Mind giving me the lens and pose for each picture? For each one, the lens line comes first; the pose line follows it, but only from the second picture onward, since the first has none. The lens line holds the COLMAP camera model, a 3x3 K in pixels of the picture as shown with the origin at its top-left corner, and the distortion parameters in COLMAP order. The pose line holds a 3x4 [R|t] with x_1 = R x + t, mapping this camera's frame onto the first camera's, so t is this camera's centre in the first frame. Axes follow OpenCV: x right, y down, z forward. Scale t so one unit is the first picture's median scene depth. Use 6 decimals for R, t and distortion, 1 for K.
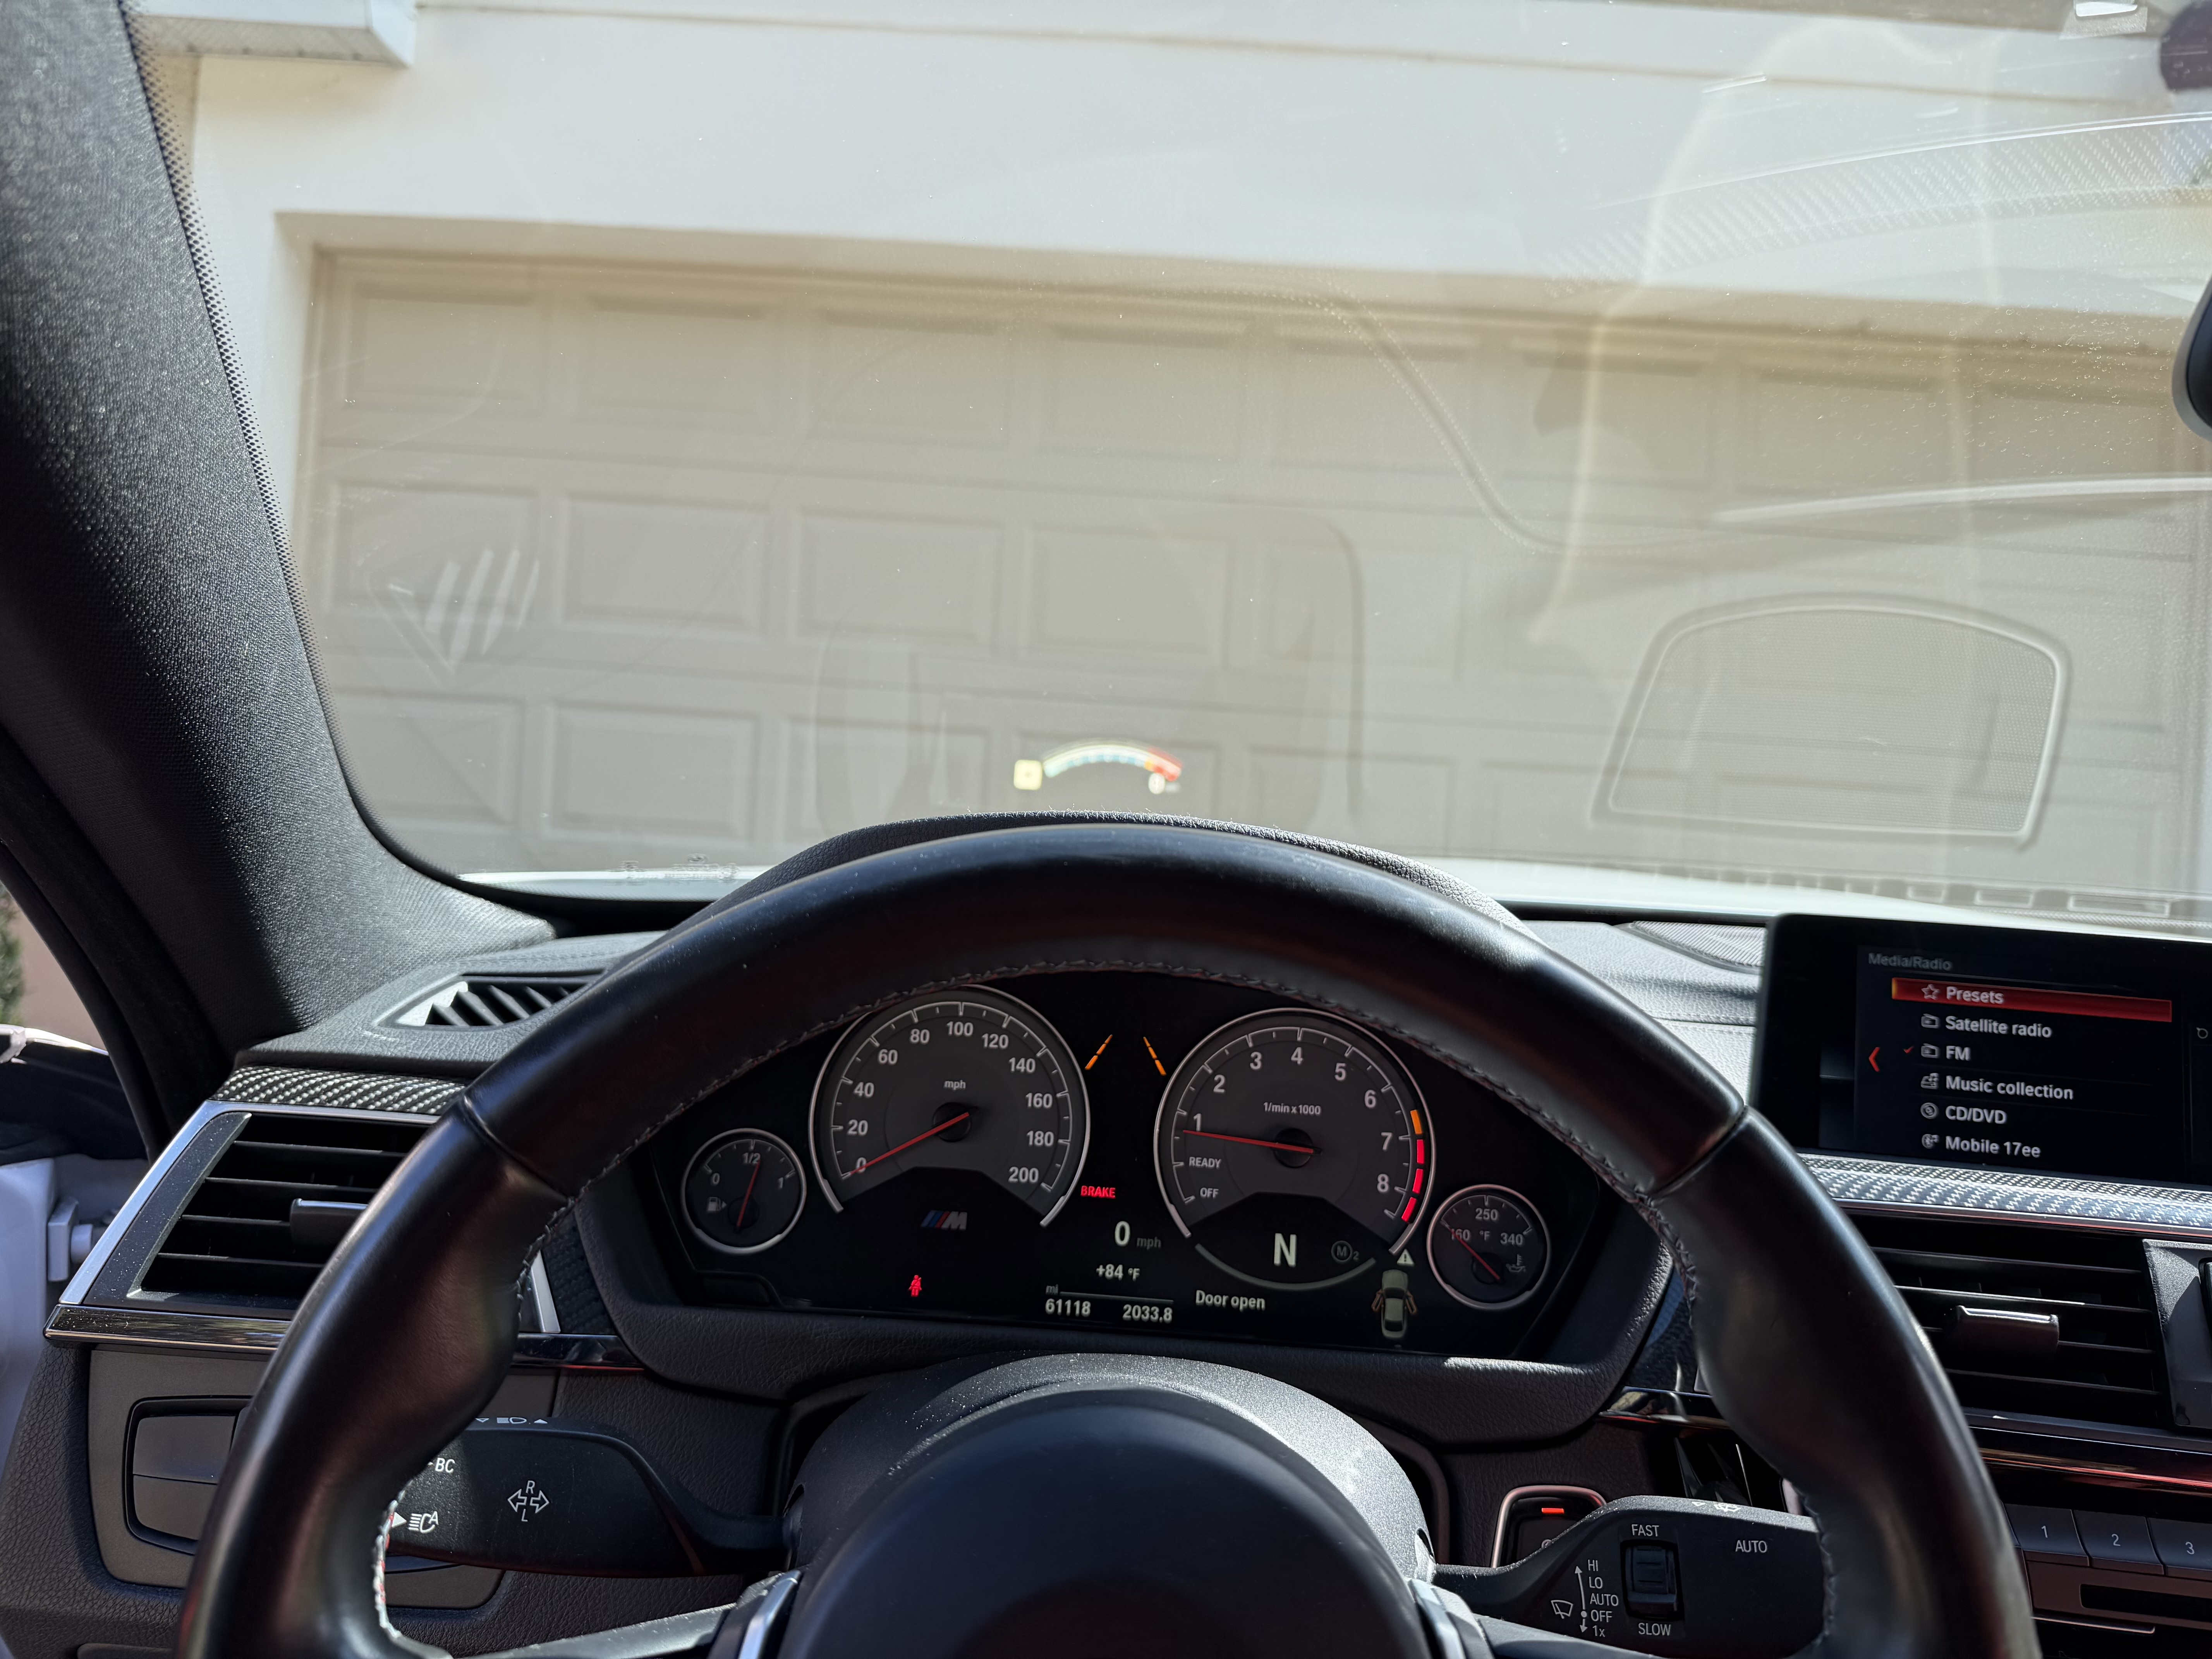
lens RADIAL K [[1612.2, 0, 1087.3], [0, 1612.2, 821.7], [0, 0, 1]] dist [0.152273, -0.294262]
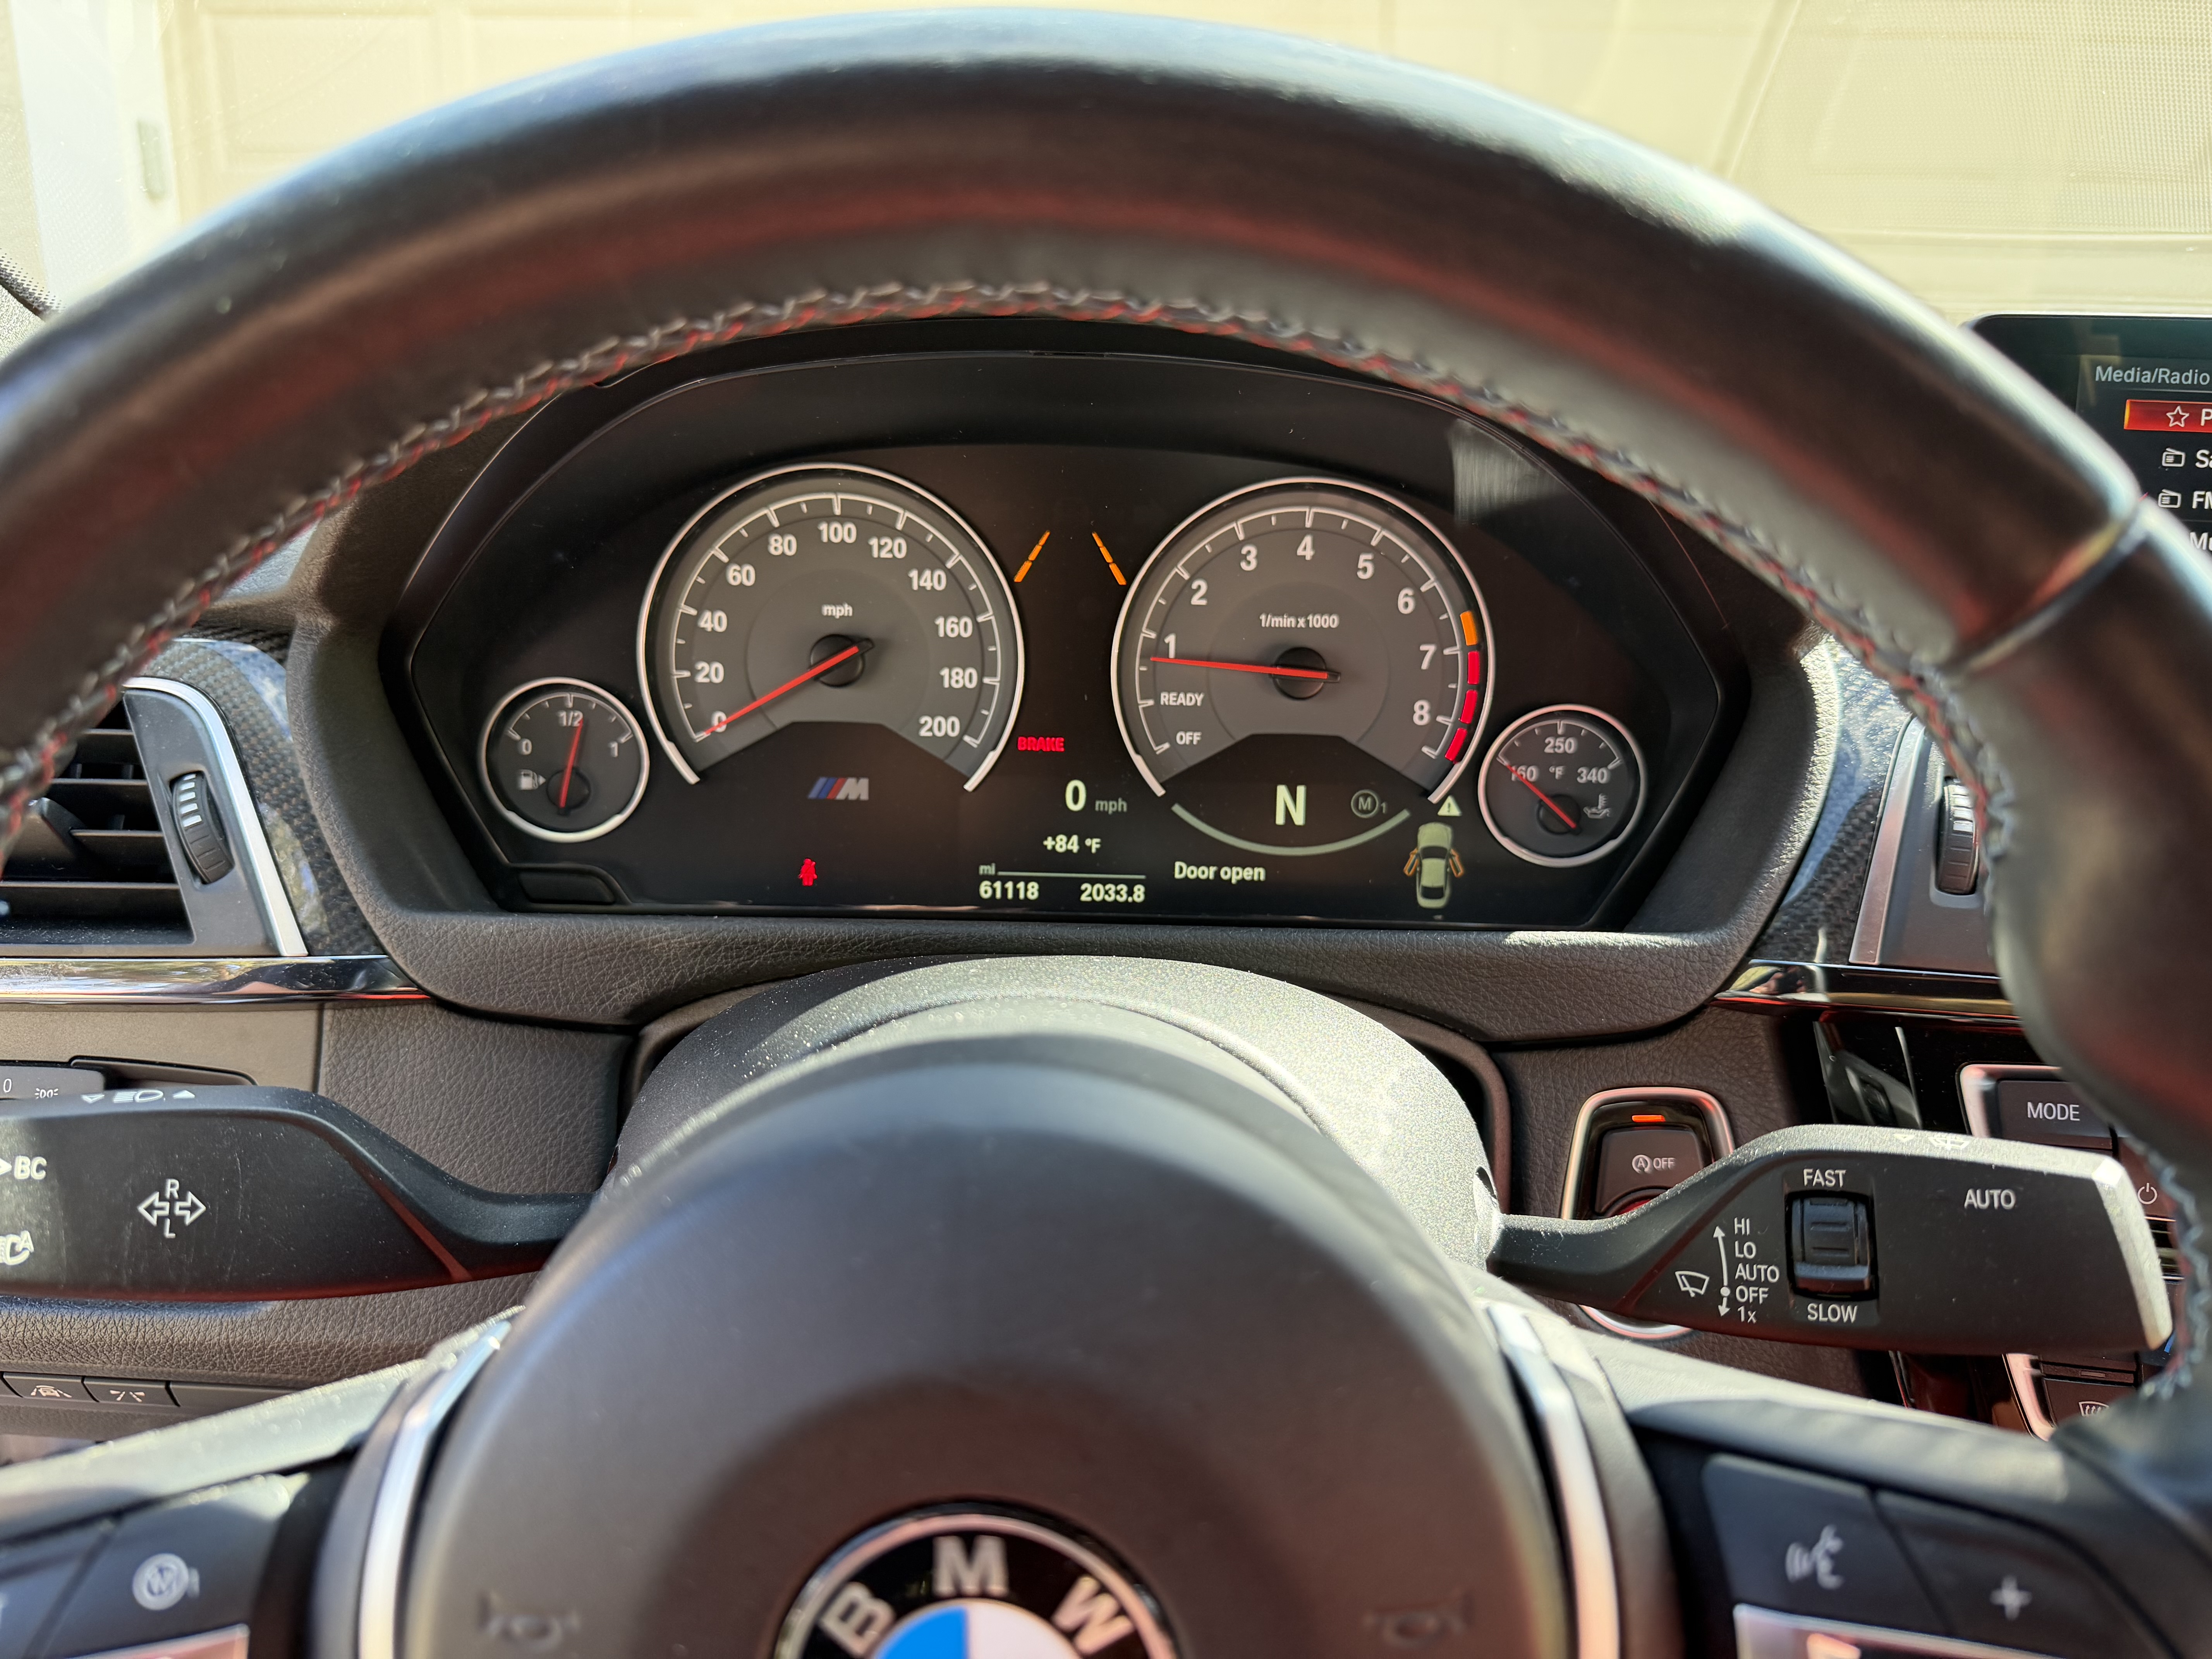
lens RADIAL K [[1567.8, 0, 1106.0], [0, 1567.8, 829.5], [0, 0, 1]] dist [0.044750, -0.062624]
pose [[0.998969, -0.044965, -0.006197, 0.039805], [0.045017, 0.963982, 0.262131, 0.078921], [-0.005813, -0.262140, 0.965012, 0.295195]]
